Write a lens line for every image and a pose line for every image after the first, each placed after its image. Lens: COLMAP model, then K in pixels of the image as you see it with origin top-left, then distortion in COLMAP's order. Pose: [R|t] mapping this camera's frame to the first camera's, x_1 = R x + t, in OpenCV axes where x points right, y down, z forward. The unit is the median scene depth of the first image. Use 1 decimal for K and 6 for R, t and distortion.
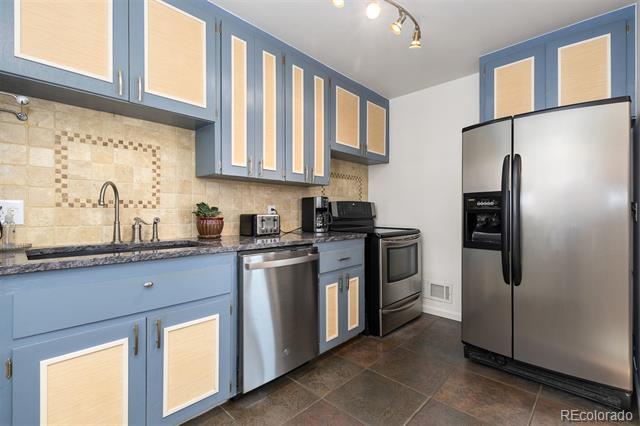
lens RADIAL K [[289.6, 0, 323.4], [0, 289.6, 211.1], [0, 0, 1]] dist [0.002625, -0.000463]
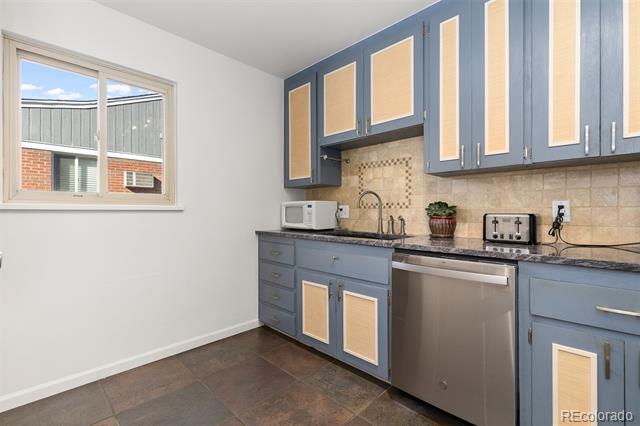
lens RADIAL K [[289.6, 0, 333.1], [0, 289.6, 213.1], [0, 0, 1]] dist [0.002625, -0.000463]
pose [[0.002946, 0.005586, -0.999980, 0.576547], [0.007324, 0.999957, 0.005607, 0.001877], [0.999969, -0.007340, 0.002905, 0.595242]]
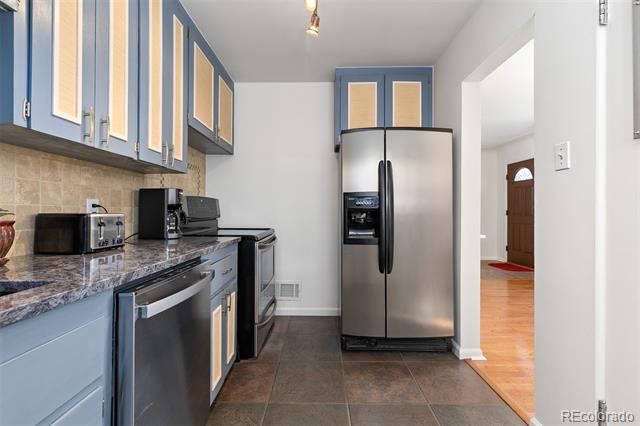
lens RADIAL K [[289.6, 0, 323.6], [0, 289.6, 208.6], [0, 0, 1]] dist [0.002625, -0.000463]
pose [[0.734223, 0.006176, 0.678880, -0.286584], [-0.003202, 0.999979, -0.005634, 0.003523], [-0.678901, 0.001962, 0.734227, 0.294135]]
